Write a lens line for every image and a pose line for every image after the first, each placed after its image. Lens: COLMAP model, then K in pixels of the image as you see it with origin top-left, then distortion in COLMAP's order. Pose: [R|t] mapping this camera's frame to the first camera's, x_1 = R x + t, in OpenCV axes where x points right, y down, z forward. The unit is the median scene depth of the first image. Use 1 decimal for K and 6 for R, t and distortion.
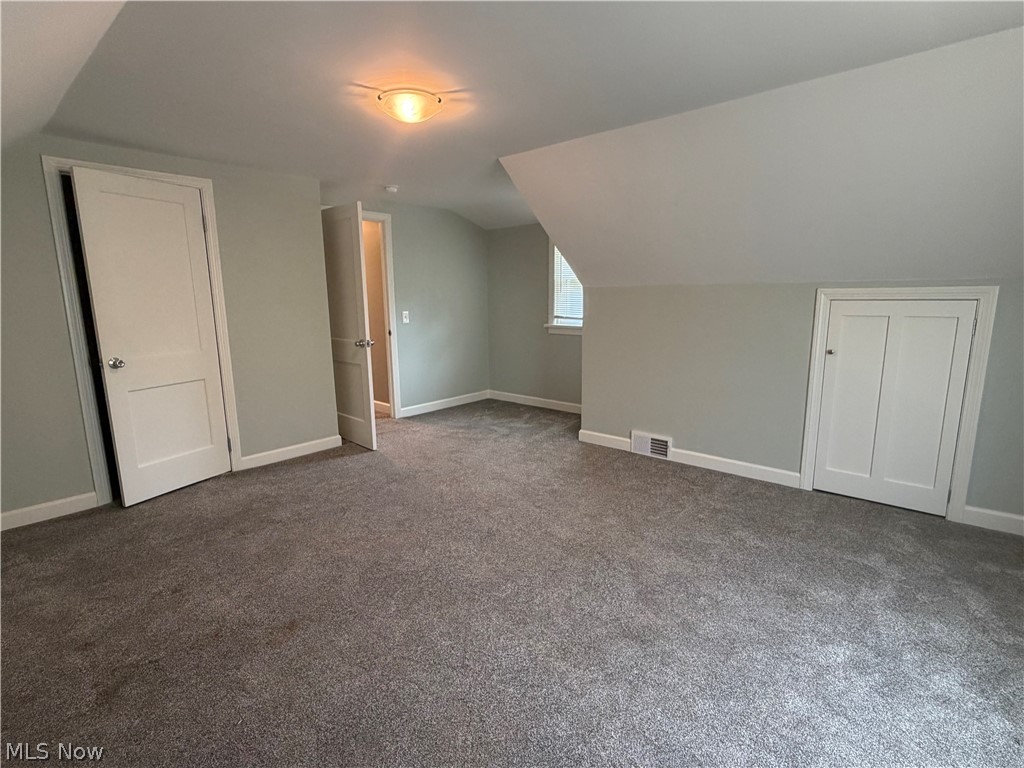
lens RADIAL K [[502.8, 0, 512.0], [0, 502.8, 384.0], [0, 0, 1]] dist [0.000367, 0.000034]
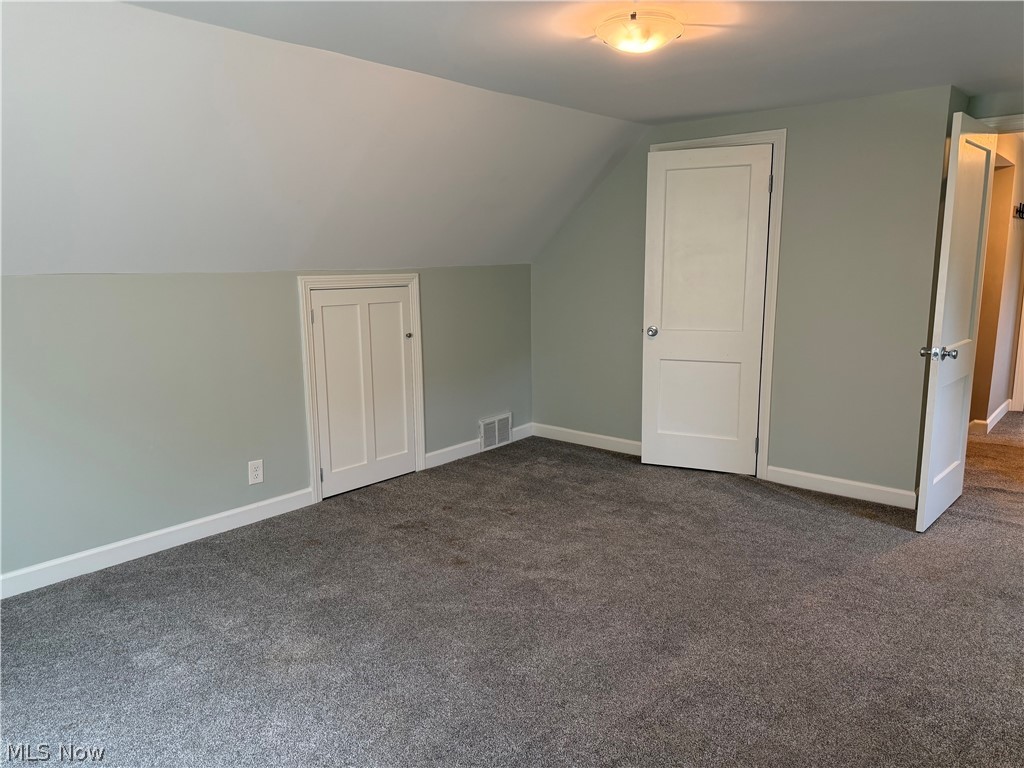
lens RADIAL K [[718.3, 0, 512.0], [0, 718.3, 384.0], [0, 0, 1]] dist [0.002050, 0.000920]
pose [[0.002912, 0.180484, -0.983574, 0.643058], [-0.164726, 0.970228, 0.177548, -0.132719], [0.986335, 0.161503, 0.032555, 0.577701]]
